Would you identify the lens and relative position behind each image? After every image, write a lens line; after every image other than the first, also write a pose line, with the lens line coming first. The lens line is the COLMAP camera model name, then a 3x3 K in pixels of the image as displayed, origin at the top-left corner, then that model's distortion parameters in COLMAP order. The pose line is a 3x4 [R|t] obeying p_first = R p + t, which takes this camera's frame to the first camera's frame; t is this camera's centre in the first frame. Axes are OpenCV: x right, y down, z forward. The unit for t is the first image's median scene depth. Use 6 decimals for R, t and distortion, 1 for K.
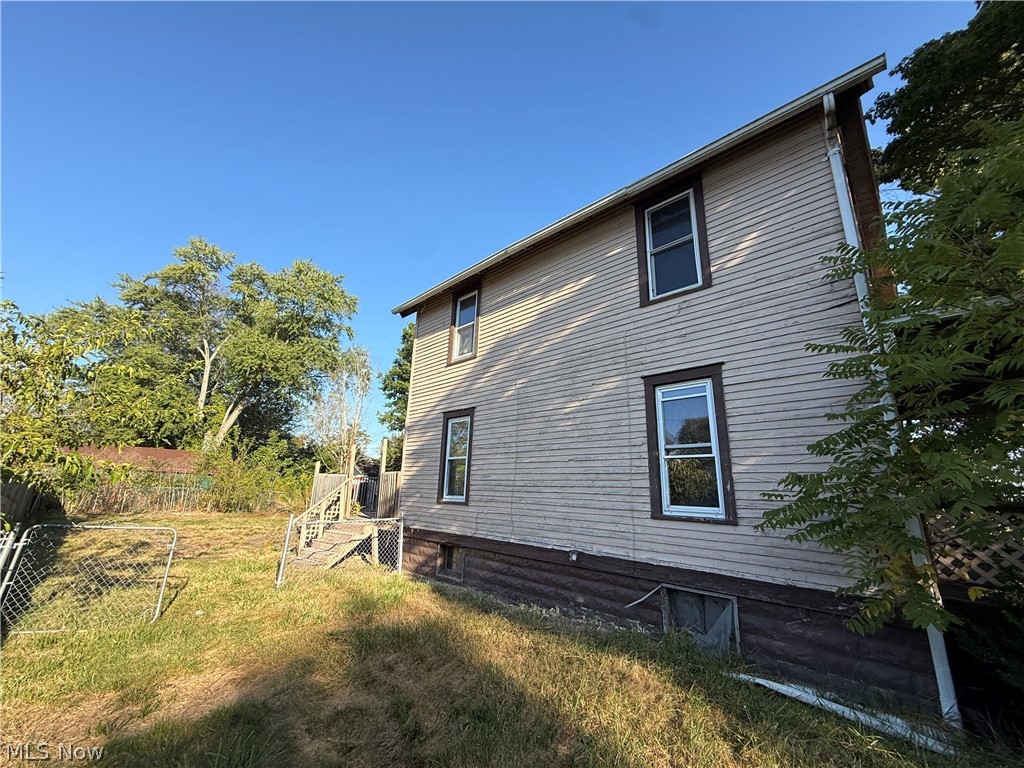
lens RADIAL K [[407.2, 0, 510.6], [0, 407.2, 382.7], [0, 0, 1]] dist [0.001187, -0.000195]
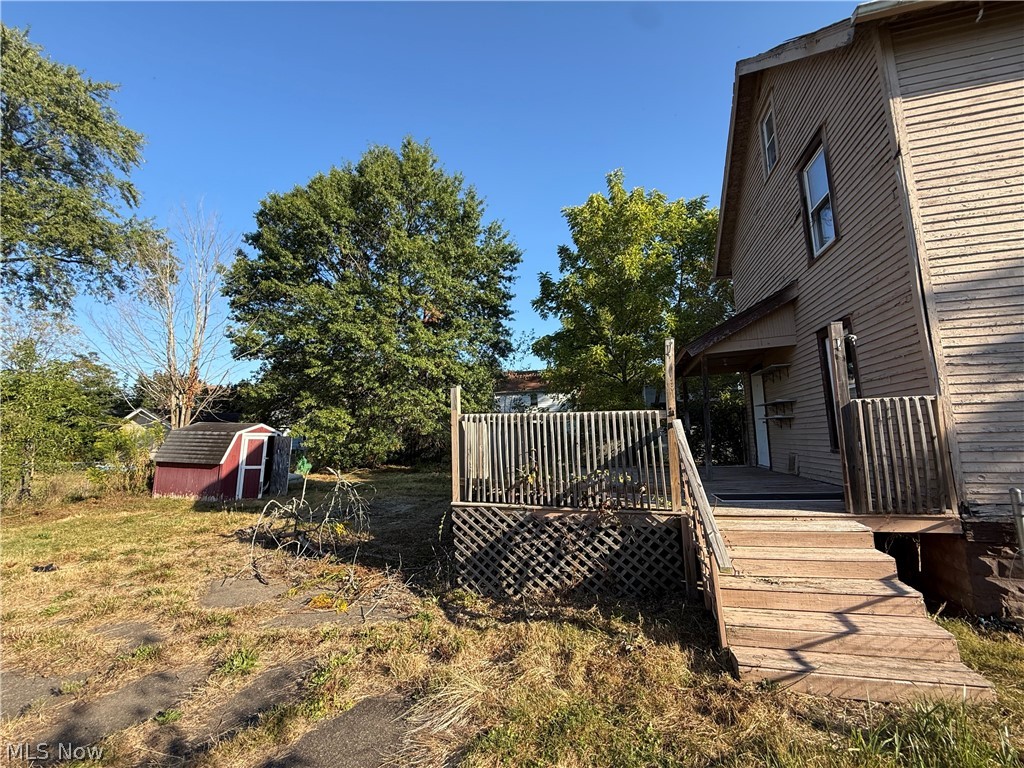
lens RADIAL K [[407.2, 0, 510.6], [0, 407.2, 382.7], [0, 0, 1]] dist [0.001187, -0.000195]
pose [[0.877751, 0.015469, 0.478867, -1.038112], [-0.078789, 0.990532, 0.112422, 0.229887], [-0.472594, -0.136408, 0.870660, 1.008977]]
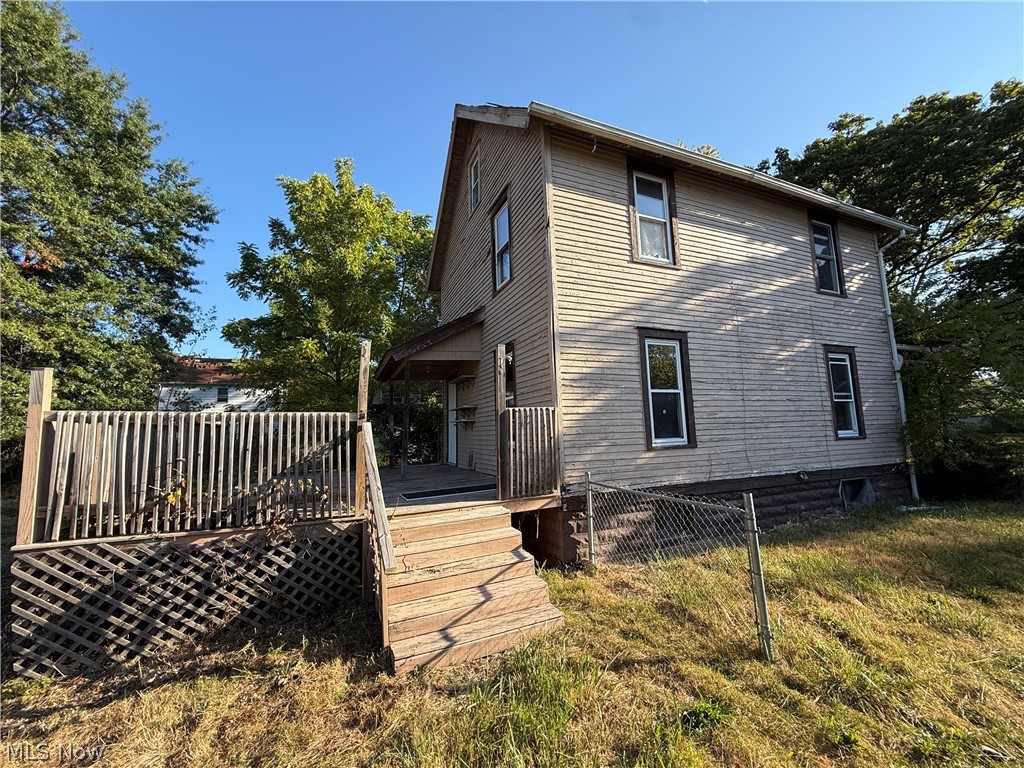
lens RADIAL K [[407.2, 0, 510.6], [0, 407.2, 382.7], [0, 0, 1]] dist [0.001187, -0.000195]
pose [[0.393395, 0.066802, 0.916939, -1.000545], [-0.199114, 0.979876, 0.014038, 0.225630], [-0.897549, -0.188098, 0.398780, 0.996752]]
